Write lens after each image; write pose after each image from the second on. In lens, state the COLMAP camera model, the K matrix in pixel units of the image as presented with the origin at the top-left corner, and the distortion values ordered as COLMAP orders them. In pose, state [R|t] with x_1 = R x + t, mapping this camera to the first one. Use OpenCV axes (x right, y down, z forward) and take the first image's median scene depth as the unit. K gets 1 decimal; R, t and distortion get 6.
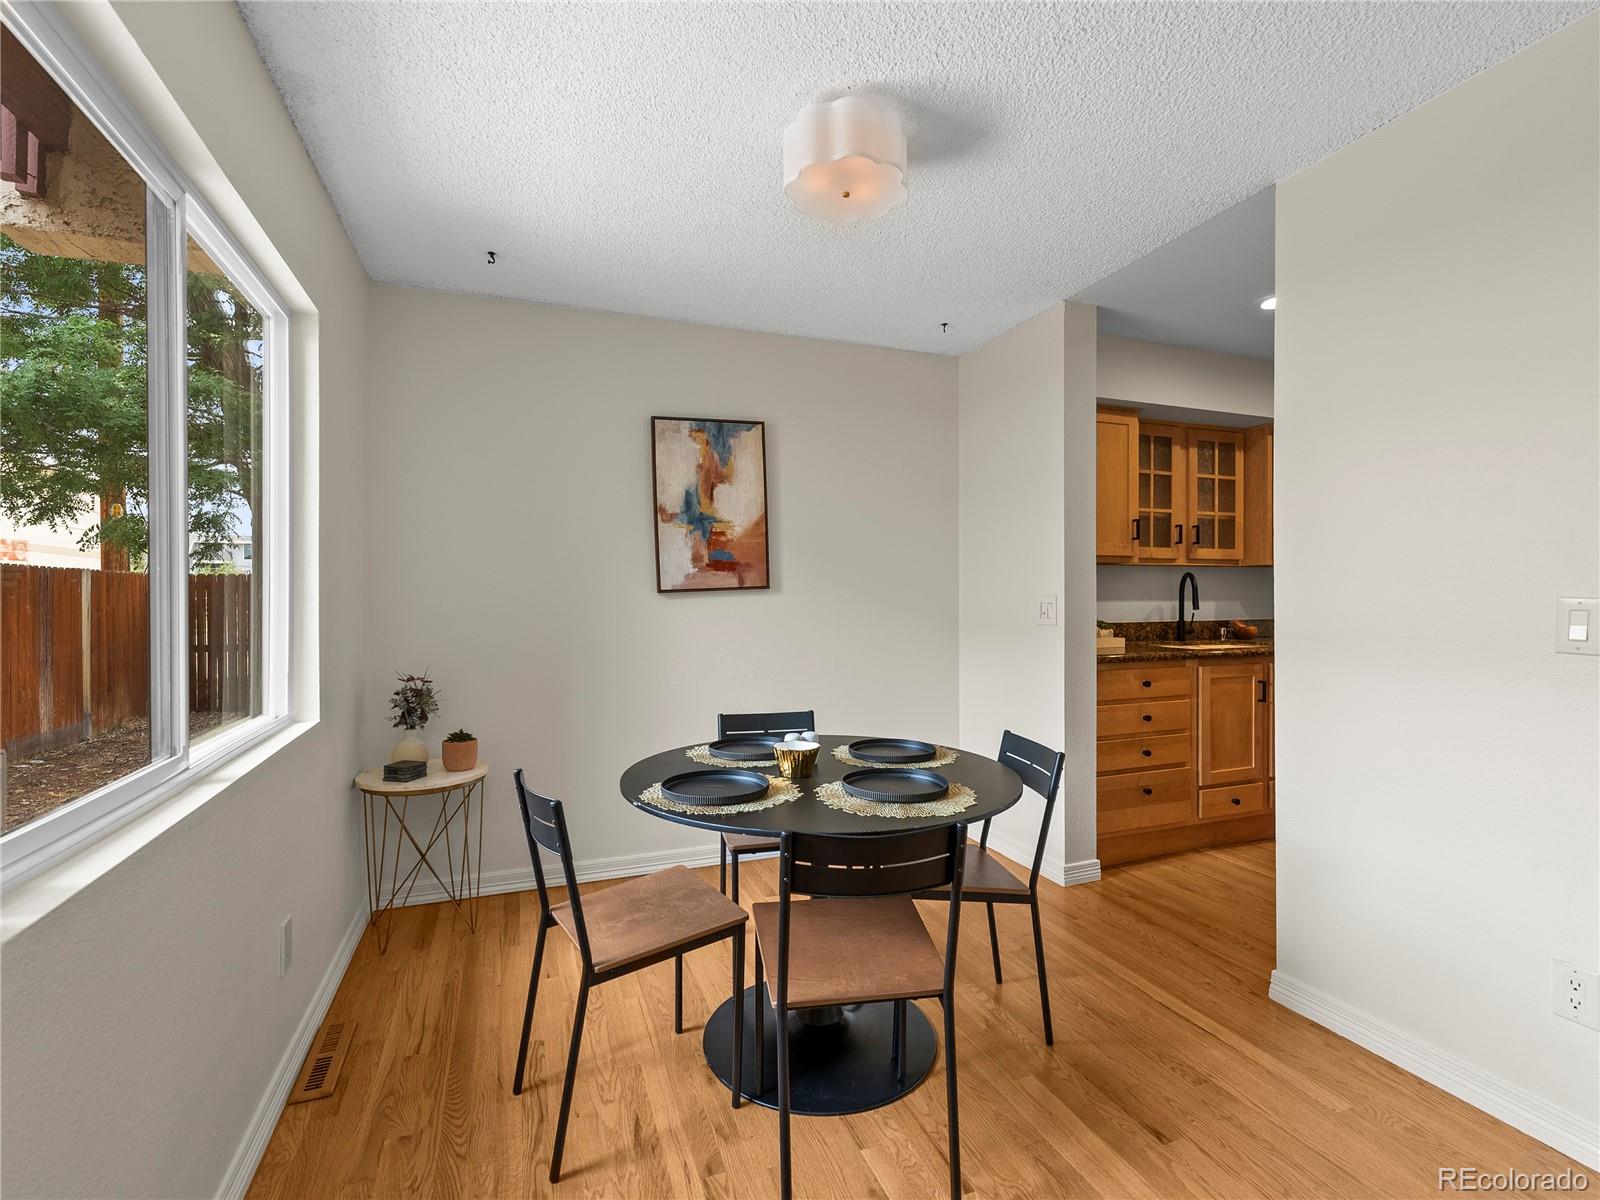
lens RADIAL K [[756.5, 0, 803.5], [0, 756.5, 599.8], [0, 0, 1]] dist [0.005960, -0.000240]
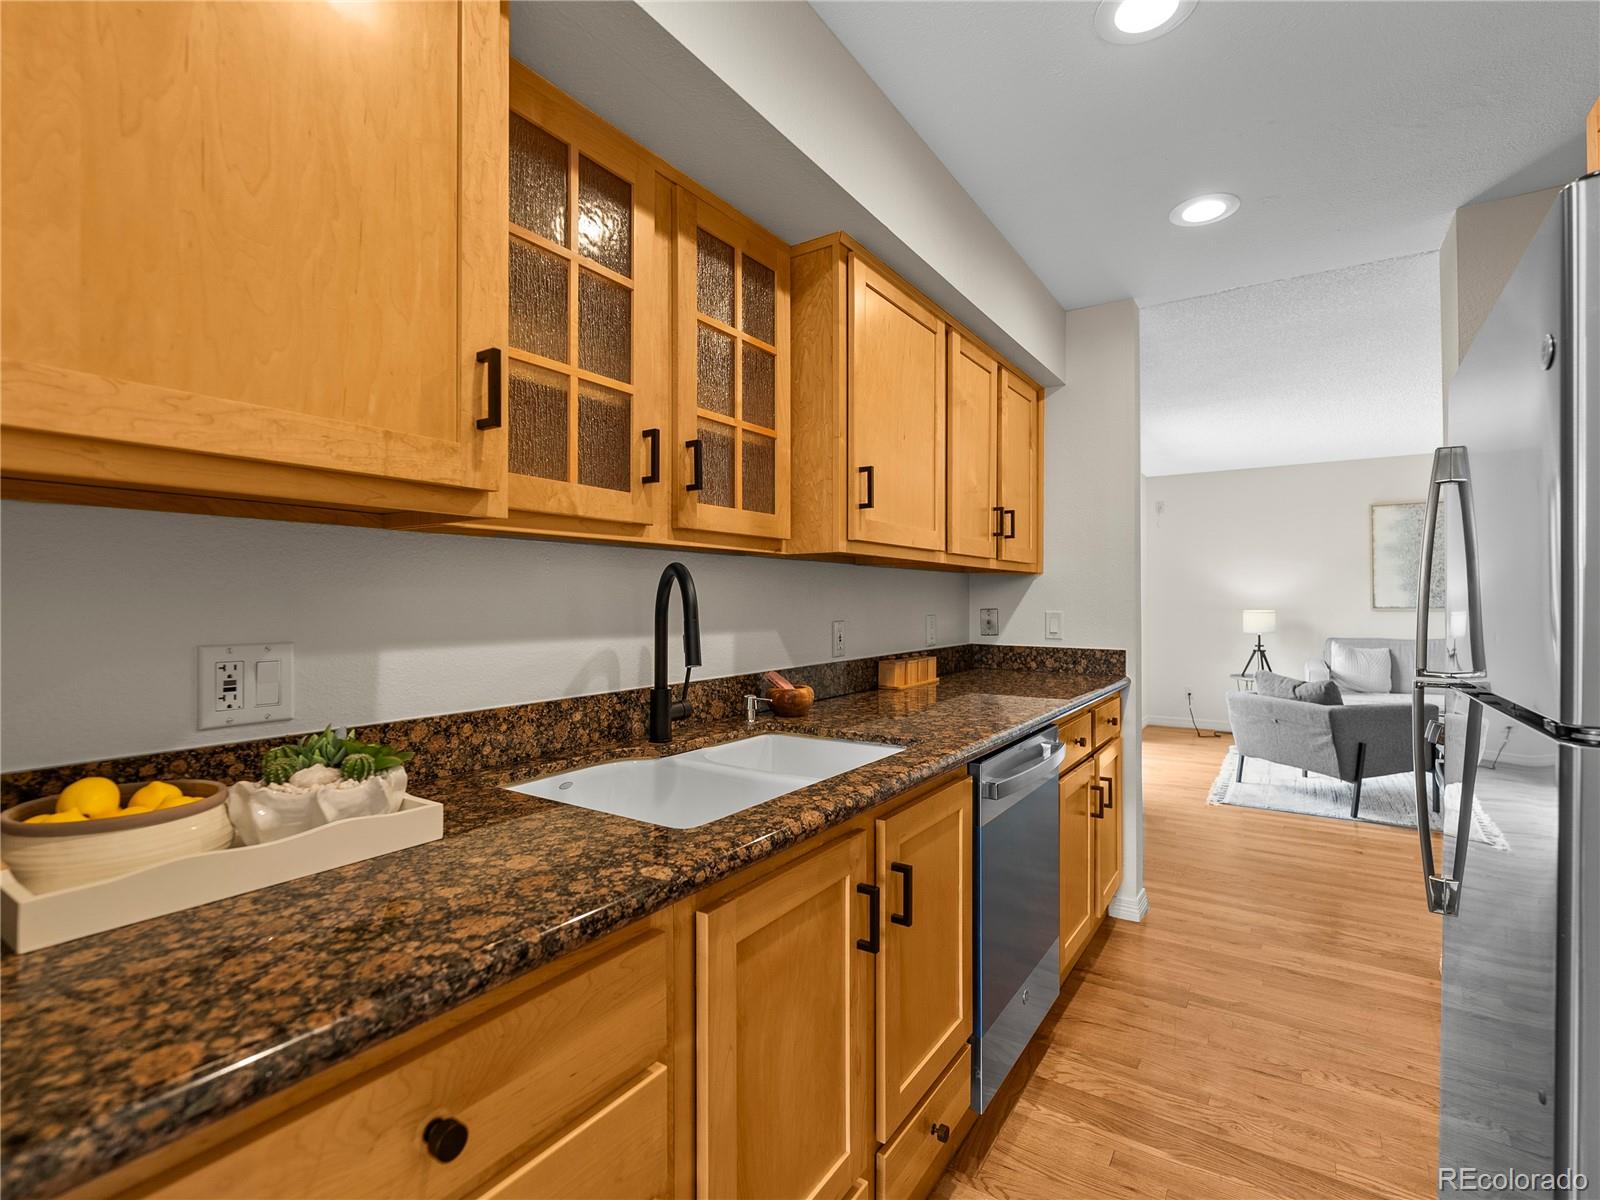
lens RADIAL K [[756.5, 0, 803.5], [0, 756.5, 599.8], [0, 0, 1]] dist [0.005960, -0.000240]
pose [[0.817804, 0.000470, 0.575497, 0.341641], [0.000949, 0.999997, -0.002165, -0.017260], [-0.575497, 0.002317, 0.817801, 0.652359]]
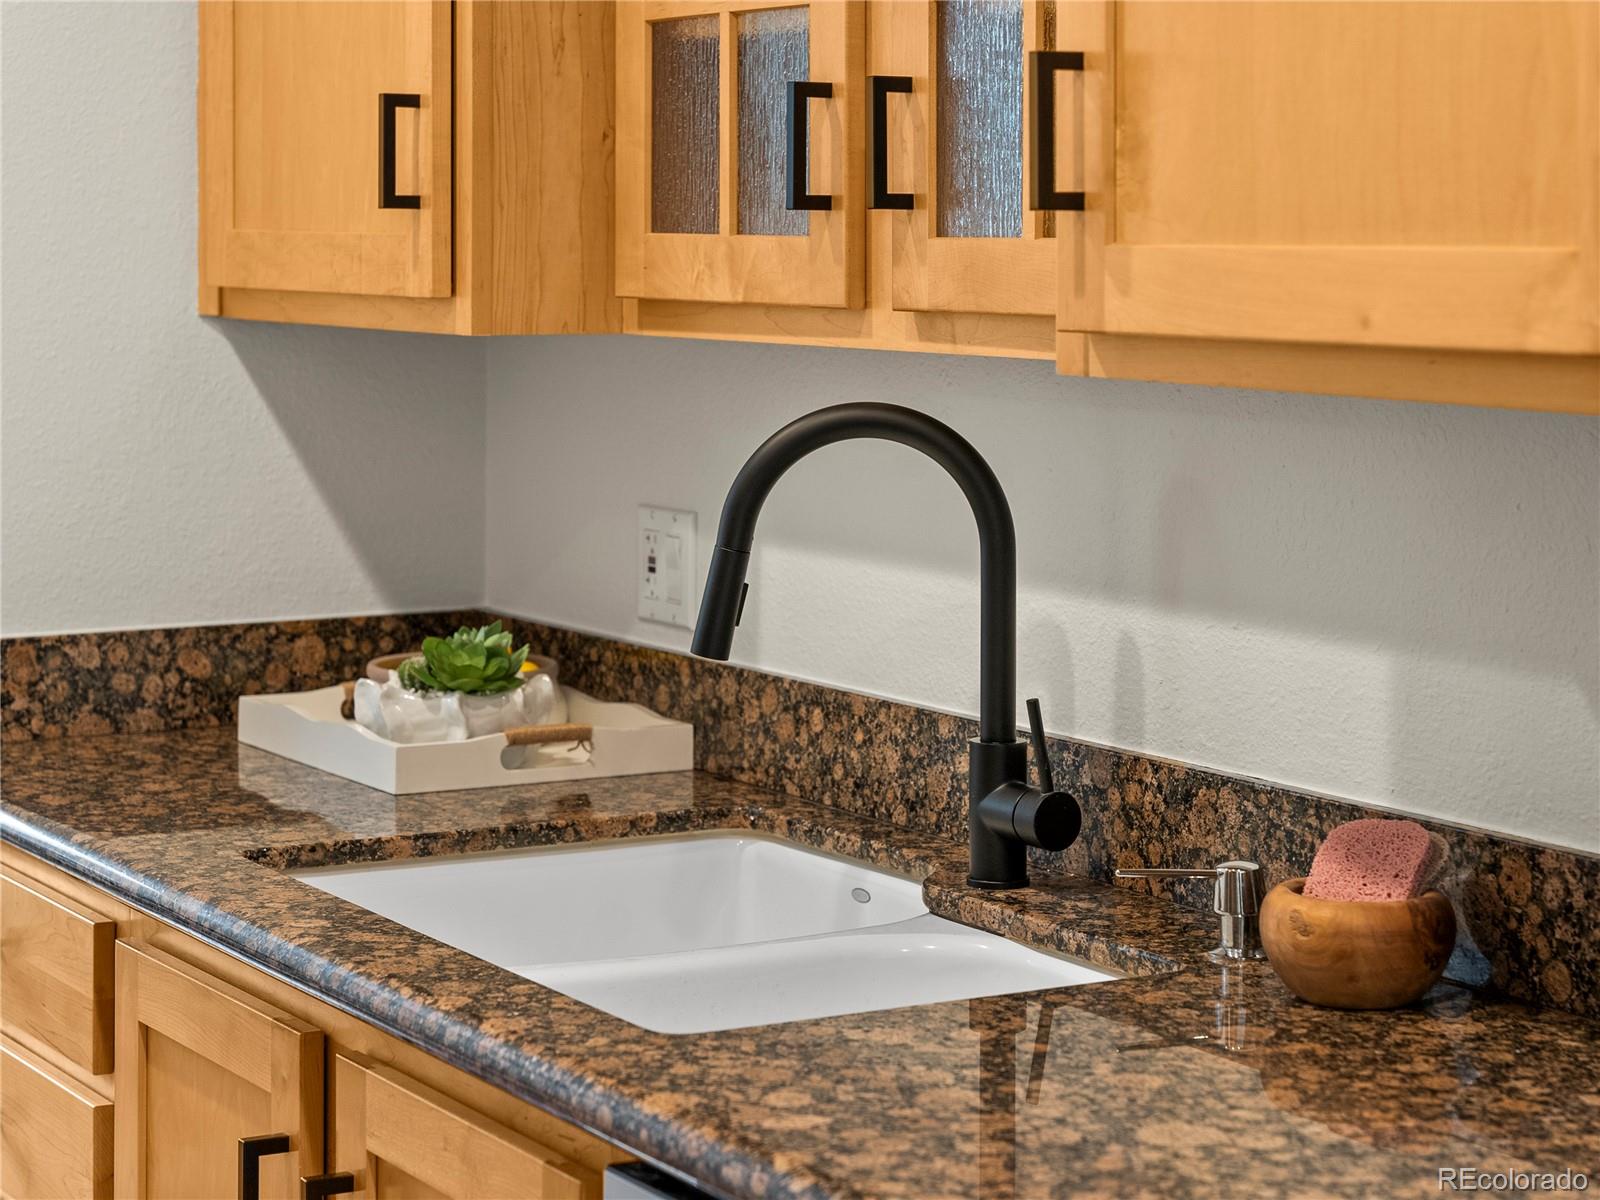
lens RADIAL K [[3537.8, 0, 800.0], [0, 3537.8, 600.0], [0, 0, 1]] dist [0.018030, -0.508763]
pose [[0.148052, 0.103067, -0.983594, 1.187331], [-0.006827, 0.994638, 0.103197, -0.068884], [0.988956, -0.008564, 0.147961, 0.891292]]
